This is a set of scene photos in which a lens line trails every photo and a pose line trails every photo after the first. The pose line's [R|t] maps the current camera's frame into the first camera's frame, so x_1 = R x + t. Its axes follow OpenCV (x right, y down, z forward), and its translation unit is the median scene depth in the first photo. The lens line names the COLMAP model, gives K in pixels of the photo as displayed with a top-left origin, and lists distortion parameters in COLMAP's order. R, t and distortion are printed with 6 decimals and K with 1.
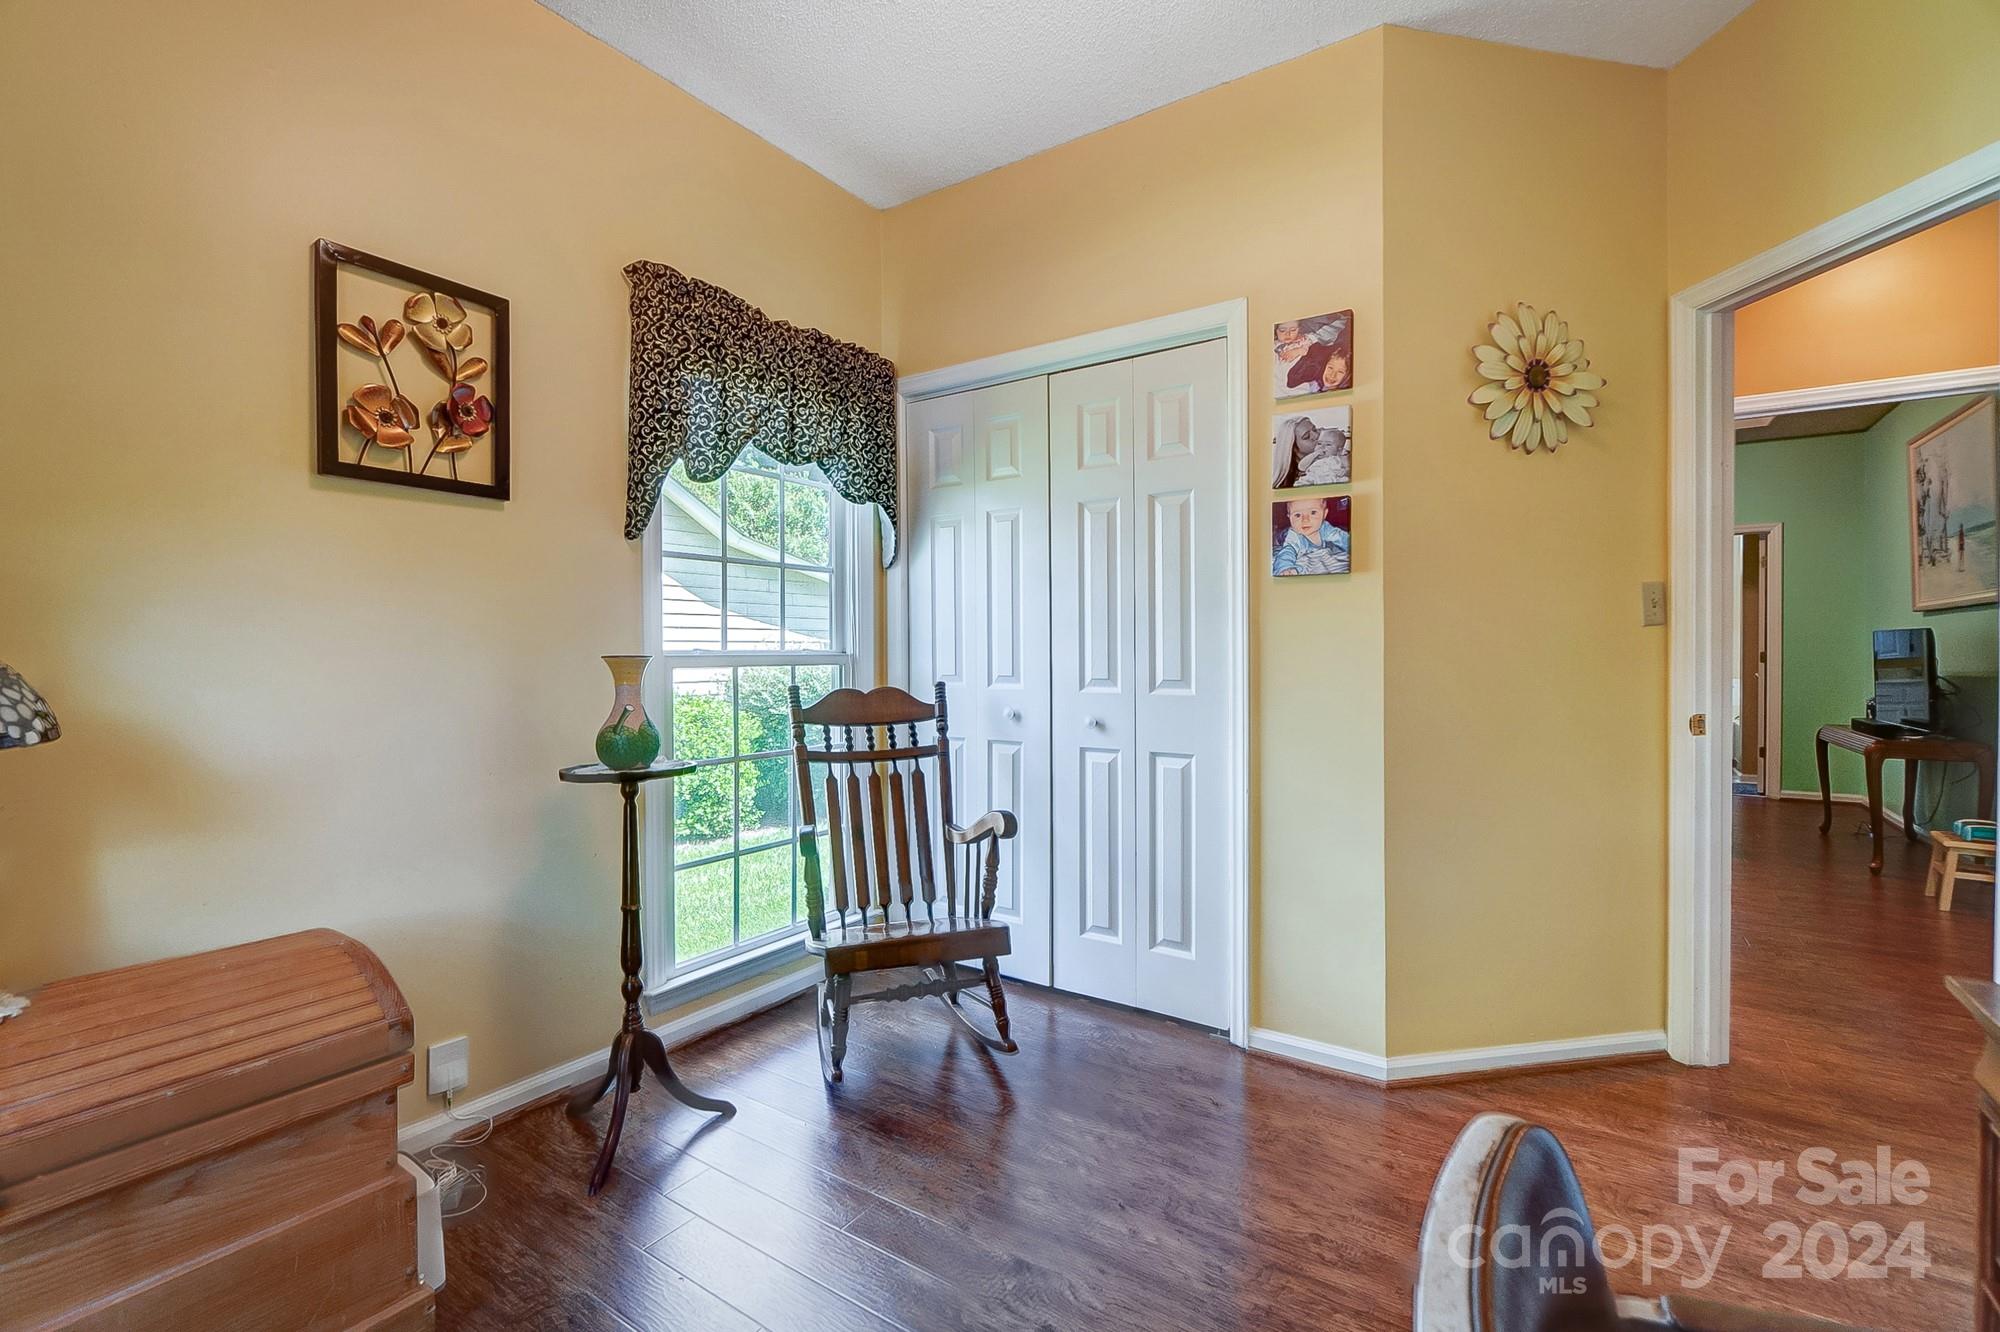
lens RADIAL K [[889.7, 0, 1000.0], [0, 889.7, 666.0], [0, 0, 1]] dist [-0.058803, 0.021982]
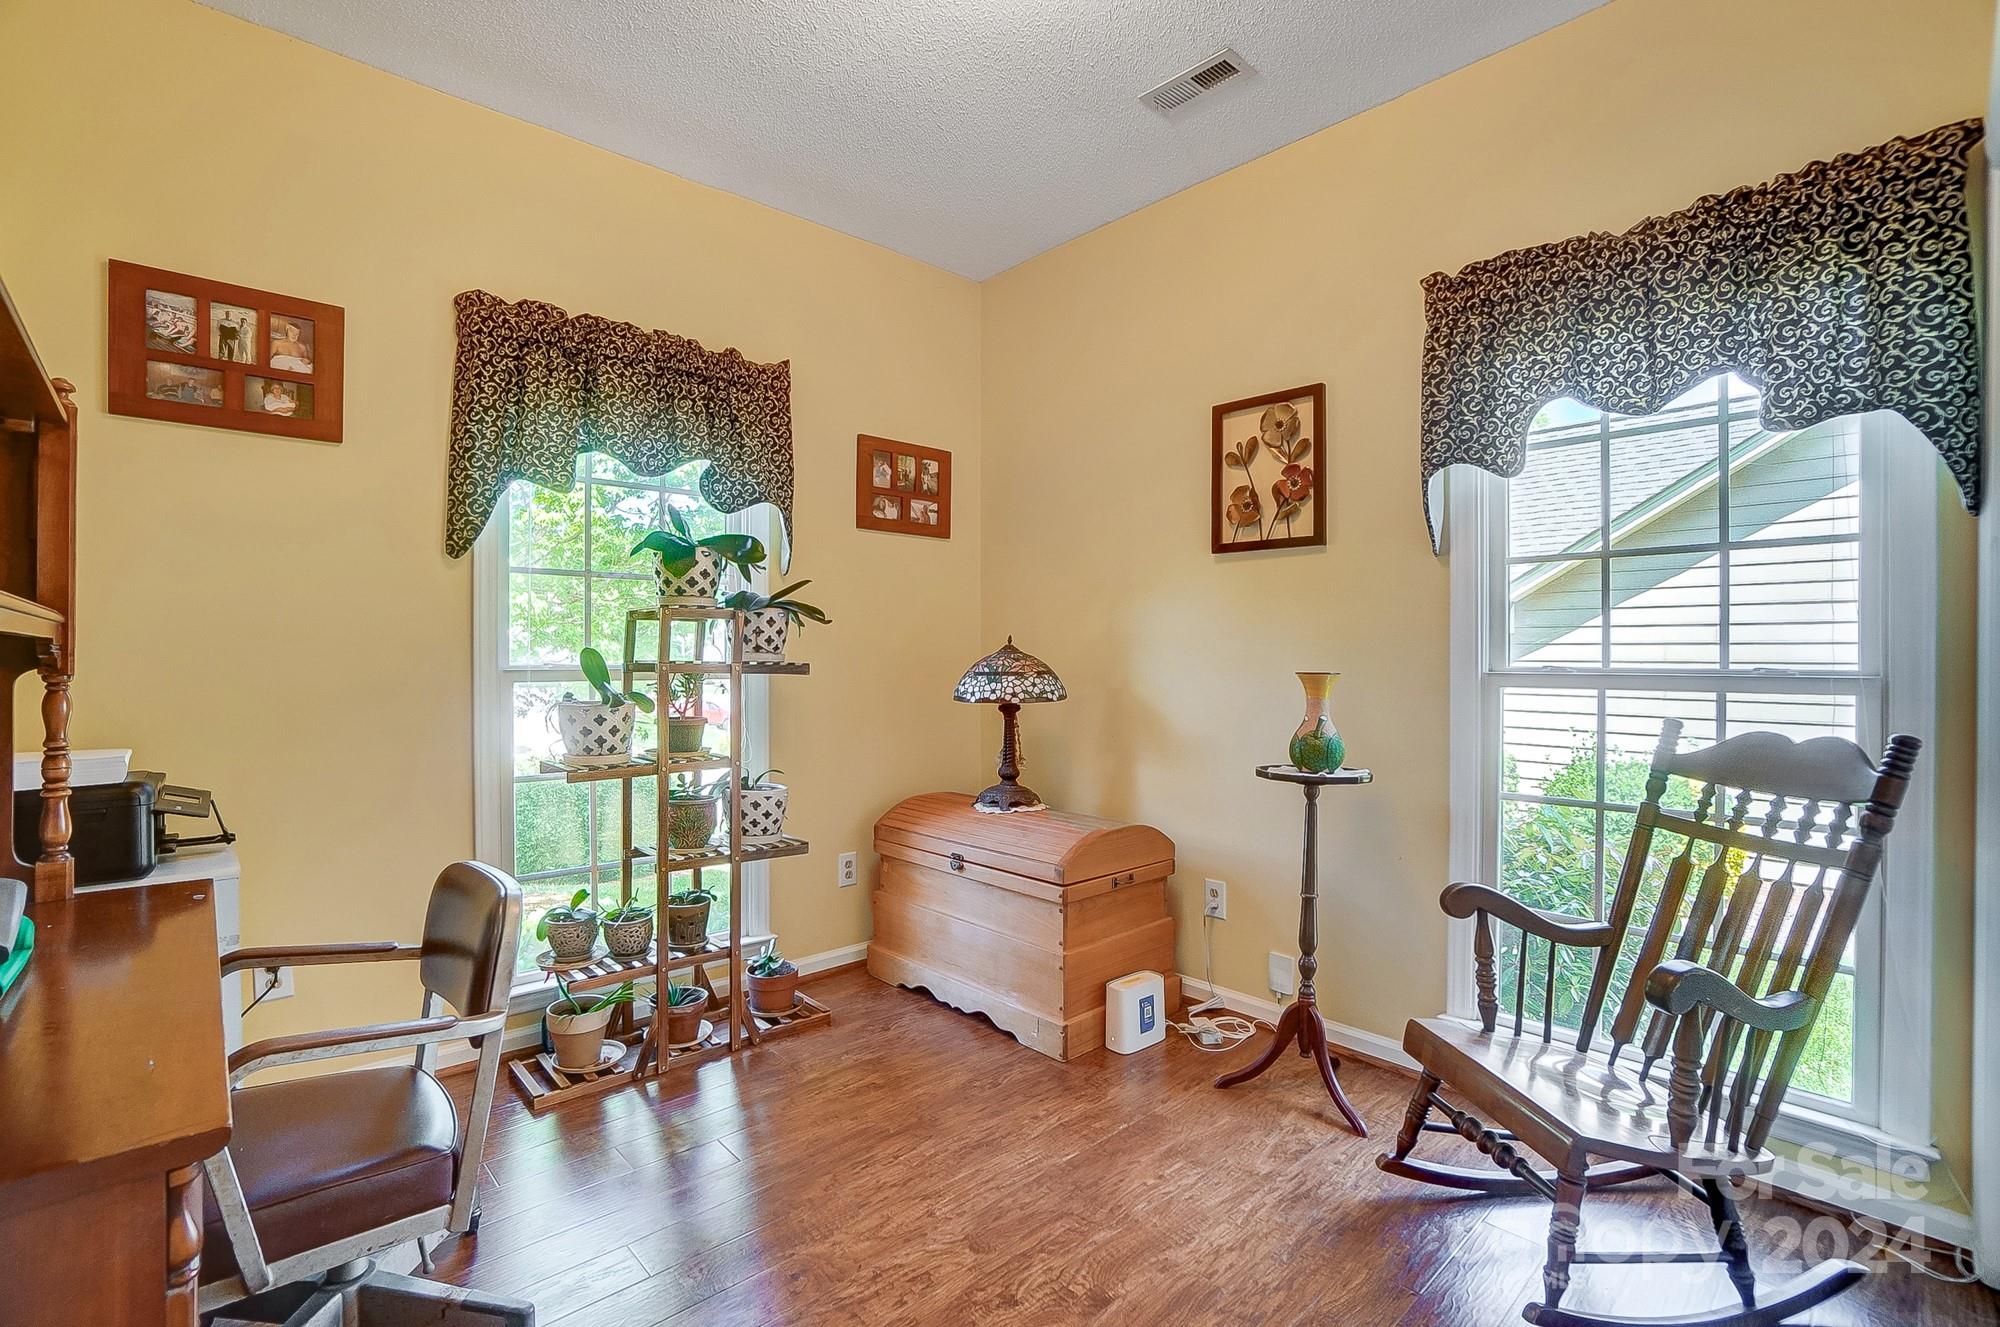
lens RADIAL K [[881.7, 0, 996.8], [0, 881.7, 665.0], [0, 0, 1]] dist [-0.064235, 0.023769]
pose [[-0.226323, 0.003273, -0.974047, 0.752393], [-0.022026, 0.999721, 0.008477, -0.020781], [0.973803, 0.023373, -0.226188, 0.854532]]
